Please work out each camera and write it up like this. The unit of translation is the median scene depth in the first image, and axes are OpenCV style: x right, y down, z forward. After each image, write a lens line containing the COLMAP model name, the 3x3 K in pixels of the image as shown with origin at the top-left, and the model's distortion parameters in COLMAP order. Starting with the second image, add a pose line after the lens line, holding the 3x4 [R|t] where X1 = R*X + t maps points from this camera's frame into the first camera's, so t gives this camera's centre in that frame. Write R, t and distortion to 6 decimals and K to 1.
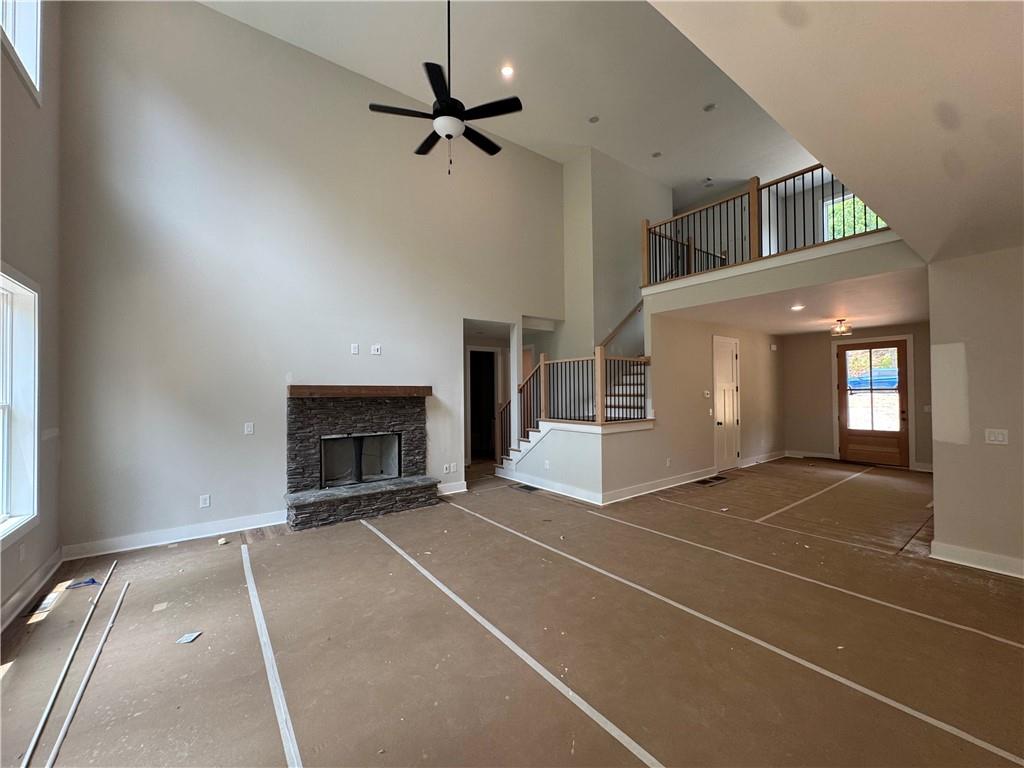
lens RADIAL K [[408.1, 0, 511.6], [0, 408.1, 384.6], [0, 0, 1]] dist [-0.003006, -0.000244]
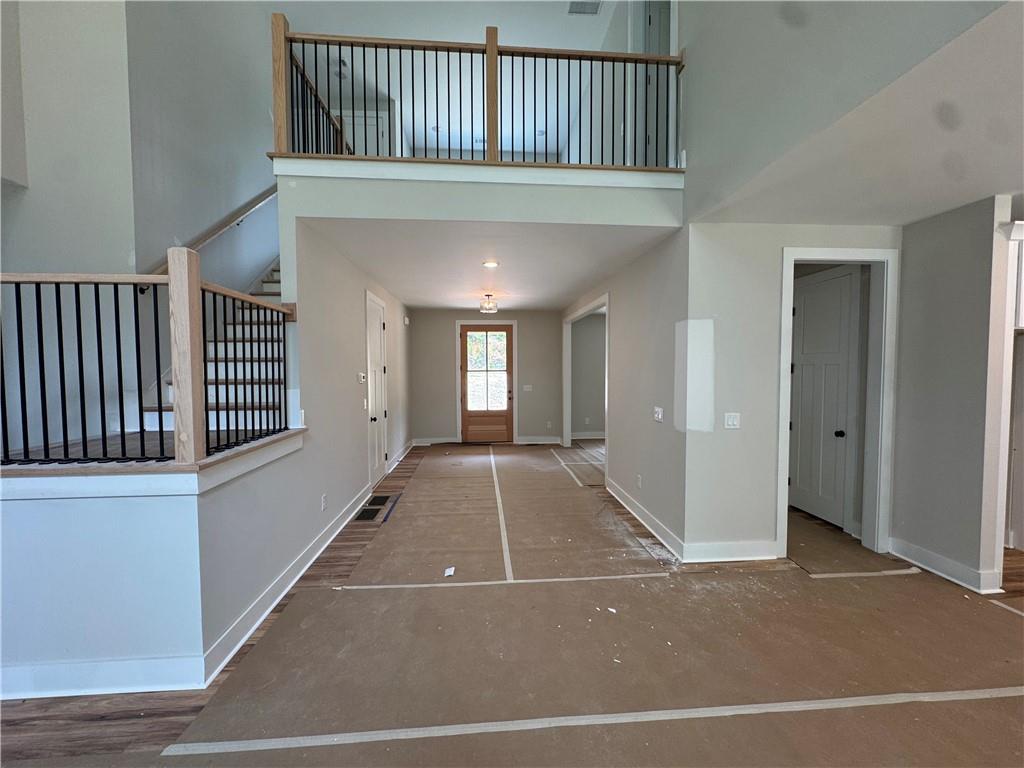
lens RADIAL K [[408.1, 0, 511.6], [0, 408.1, 384.6], [0, 0, 1]] dist [-0.003006, -0.000244]
pose [[0.535211, -0.026786, 0.844293, 0.062551], [-0.012563, 0.999134, 0.039663, 0.006824], [-0.844625, -0.031835, 0.534411, 0.535852]]
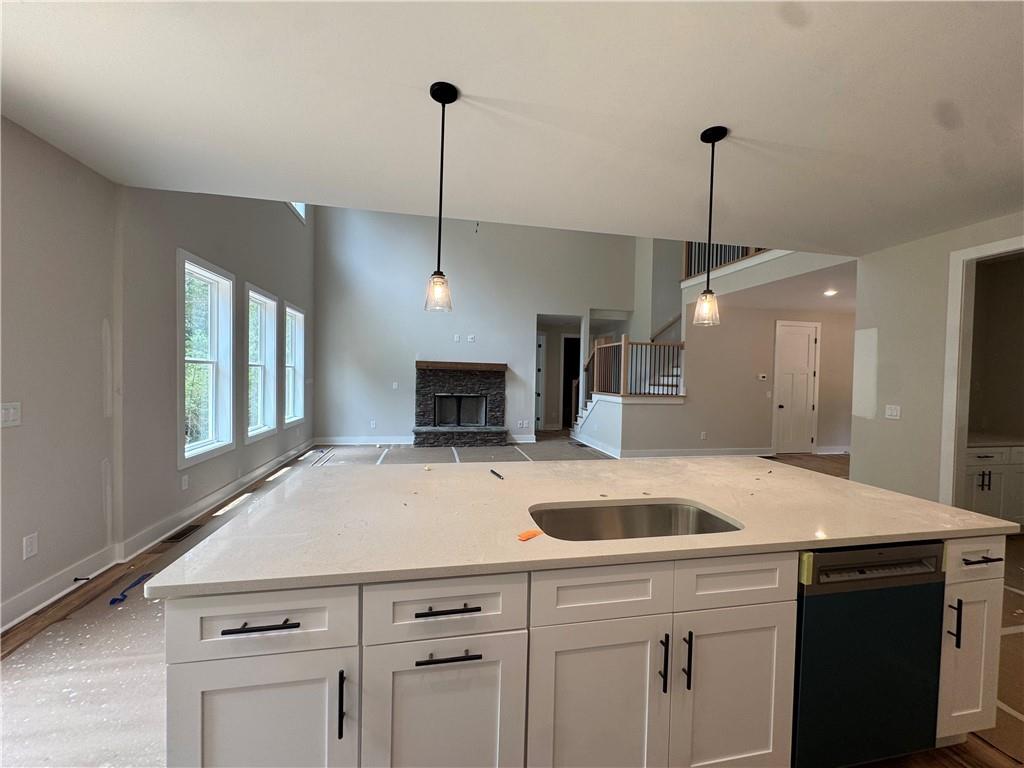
lens RADIAL K [[408.1, 0, 511.6], [0, 408.1, 384.6], [0, 0, 1]] dist [-0.003006, -0.000244]
pose [[0.903873, 0.038171, -0.426095, 0.414671], [-0.023073, 0.998911, 0.040540, 0.018016], [0.427178, -0.026812, 0.903770, -0.266526]]
